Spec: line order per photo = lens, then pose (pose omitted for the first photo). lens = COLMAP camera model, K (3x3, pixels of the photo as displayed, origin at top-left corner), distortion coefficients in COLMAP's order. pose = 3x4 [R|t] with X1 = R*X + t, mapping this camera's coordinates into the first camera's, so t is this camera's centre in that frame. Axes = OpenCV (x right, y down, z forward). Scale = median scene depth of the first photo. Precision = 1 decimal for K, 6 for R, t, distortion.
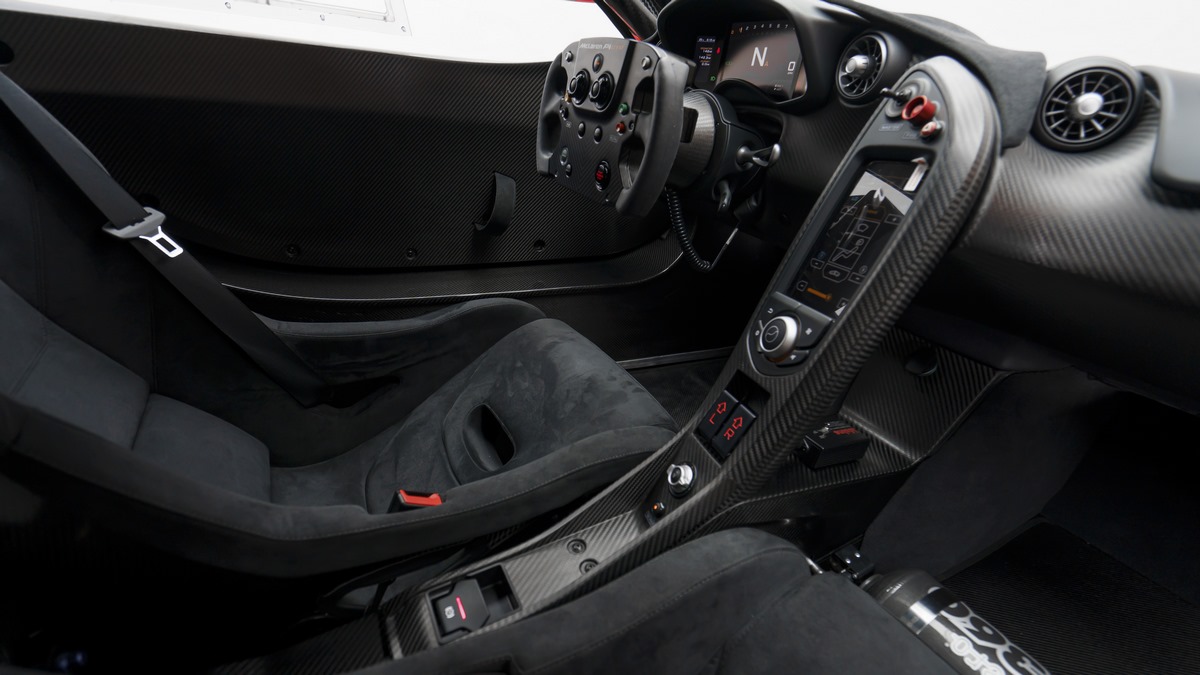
lens RADIAL K [[557.8, 0, 600.0], [0, 557.8, 337.5], [0, 0, 1]] dist [0.002222, 0.001035]
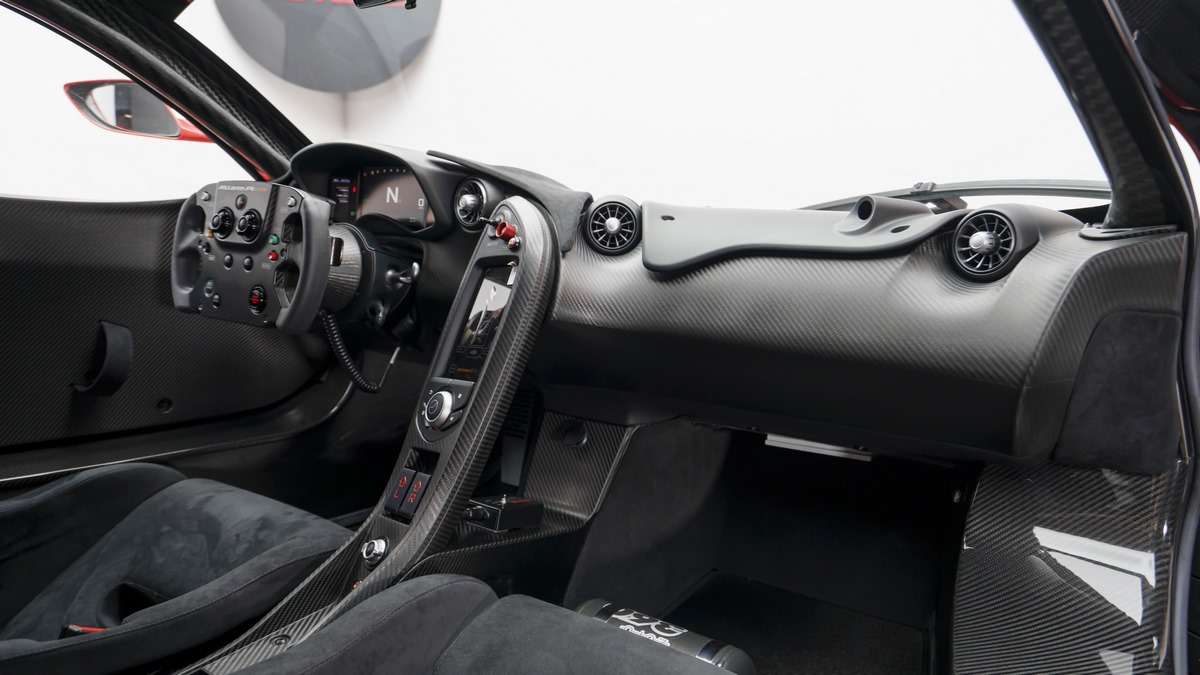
lens RADIAL K [[751.1, 0, 600.0], [0, 751.1, 337.5], [0, 0, 1]] dist [-0.003245, -0.000711]
pose [[0.880985, -0.095245, 0.463459, -0.088767], [0.215830, 0.952578, -0.214506, 0.218591], [-0.421050, 0.289005, 0.859763, -0.464450]]
